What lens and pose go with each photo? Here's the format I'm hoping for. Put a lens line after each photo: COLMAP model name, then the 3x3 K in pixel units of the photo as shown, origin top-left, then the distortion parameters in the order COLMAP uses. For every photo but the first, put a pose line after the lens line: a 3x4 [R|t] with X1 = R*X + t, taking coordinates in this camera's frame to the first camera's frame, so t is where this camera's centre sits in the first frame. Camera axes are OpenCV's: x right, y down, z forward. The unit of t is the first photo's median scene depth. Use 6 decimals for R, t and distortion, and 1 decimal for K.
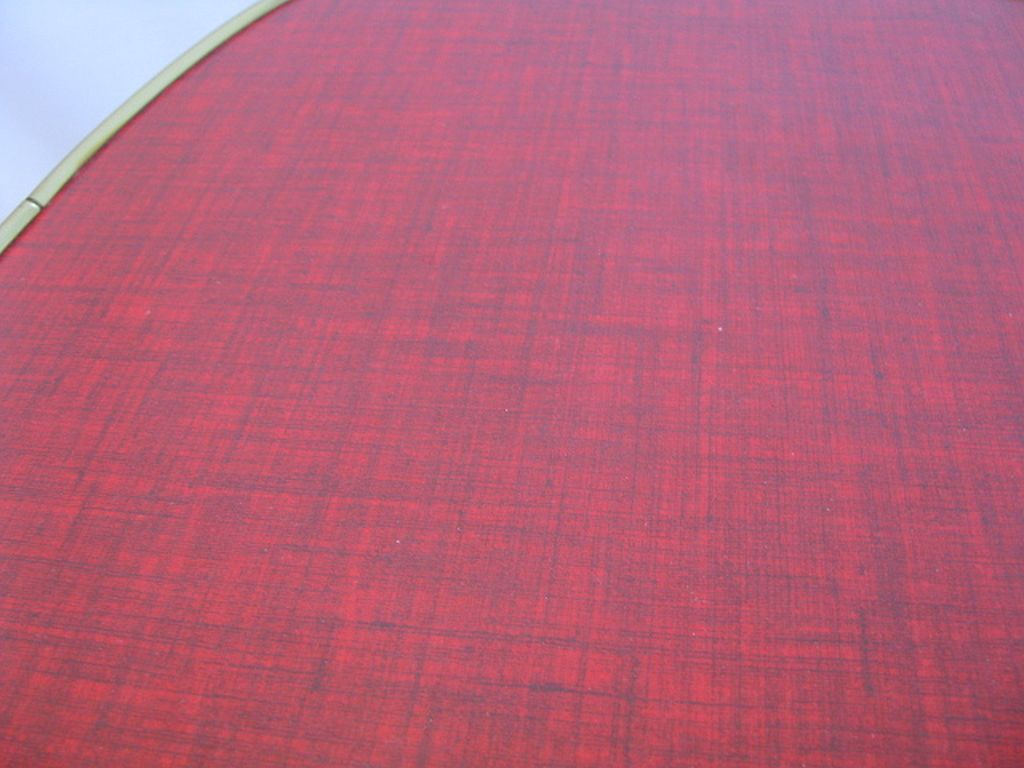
lens RADIAL K [[1074.4, 0, 512.0], [0, 1074.4, 384.0], [0, 0, 1]] dist [-0.236776, 0.189089]
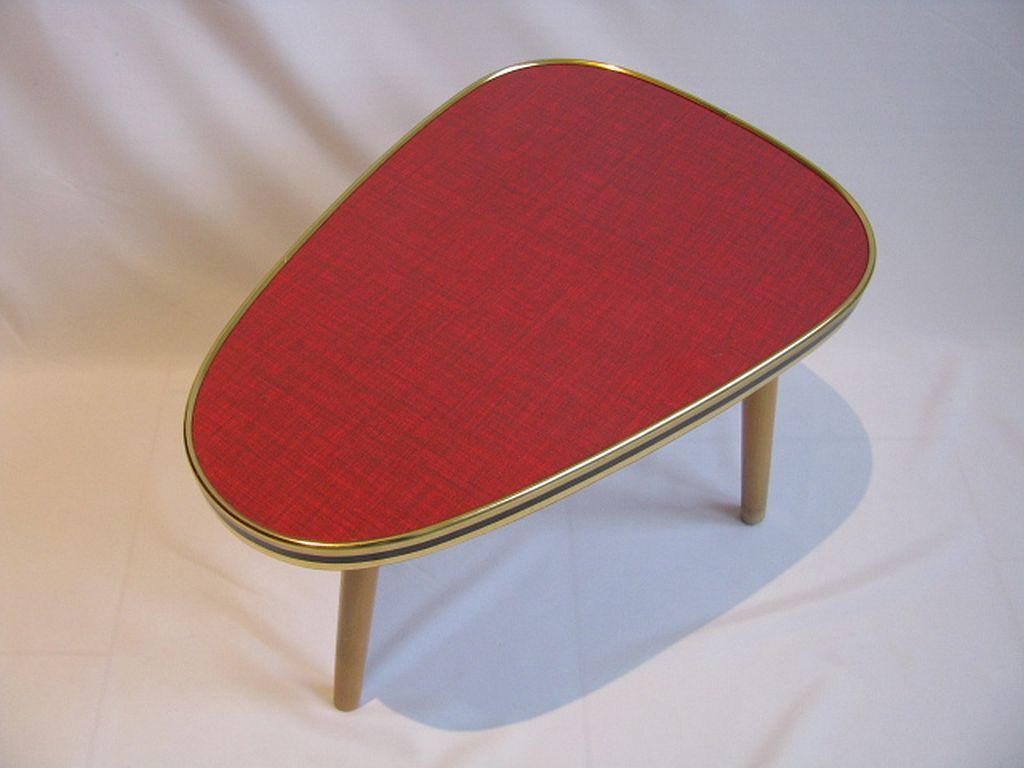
lens RADIAL K [[1074.4, 0, 512.0], [0, 1074.4, 384.0], [0, 0, 1]] dist [-0.236776, 0.189089]
pose [[-0.456349, 0.703298, -0.545085, 2.941081], [-0.646194, 0.159185, 0.746387, -2.674029], [0.611701, 0.692844, 0.381823, -0.185154]]
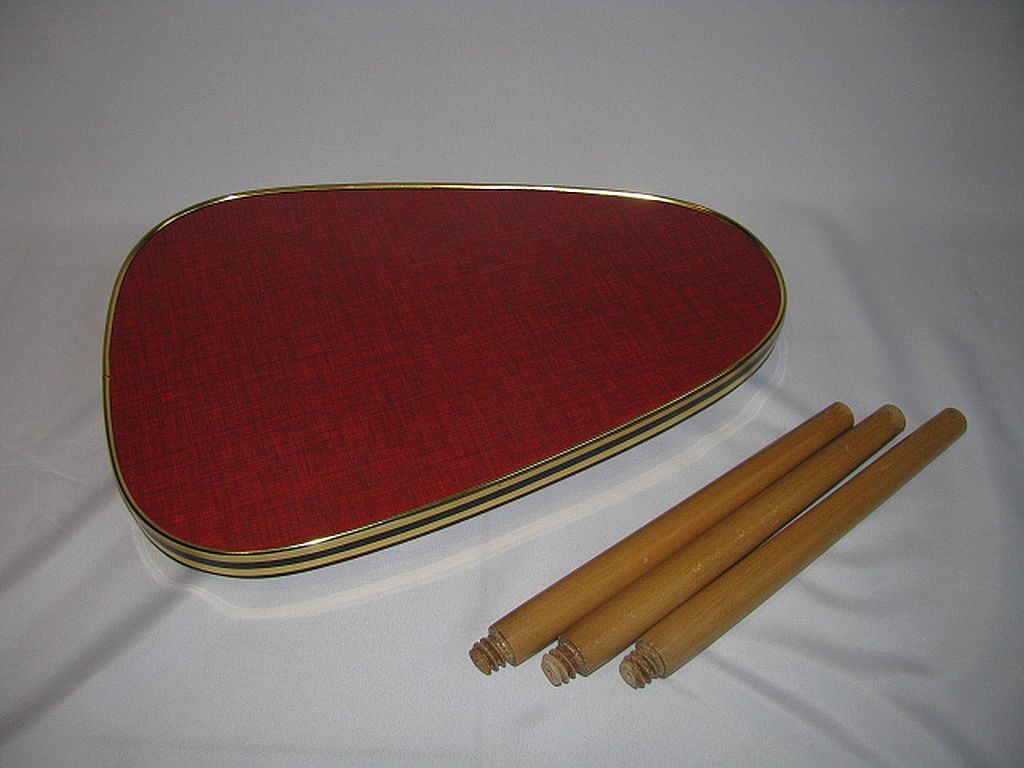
lens RADIAL K [[1074.4, 0, 512.0], [0, 1074.4, 384.0], [0, 0, 1]] dist [-0.236776, 0.189089]
pose [[0.876060, -0.325380, 0.355876, -0.638280], [0.296850, 0.945513, 0.133735, -0.256599], [-0.380000, -0.011518, 0.924915, -2.803398]]
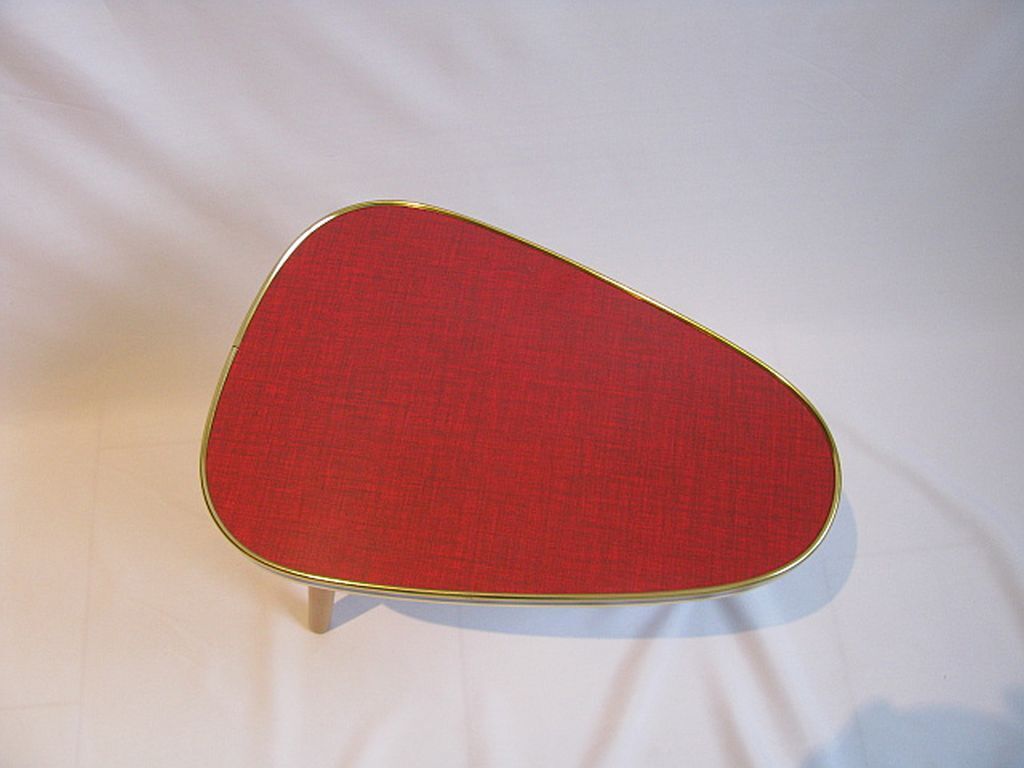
lens RADIAL K [[1074.4, 0, 512.0], [0, 1074.4, 384.0], [0, 0, 1]] dist [-0.236776, 0.189089]
pose [[0.998790, 0.030575, 0.038512, 0.434639], [-0.041421, 0.945214, 0.323814, -1.577495], [-0.026502, -0.325018, 0.945337, -3.118843]]
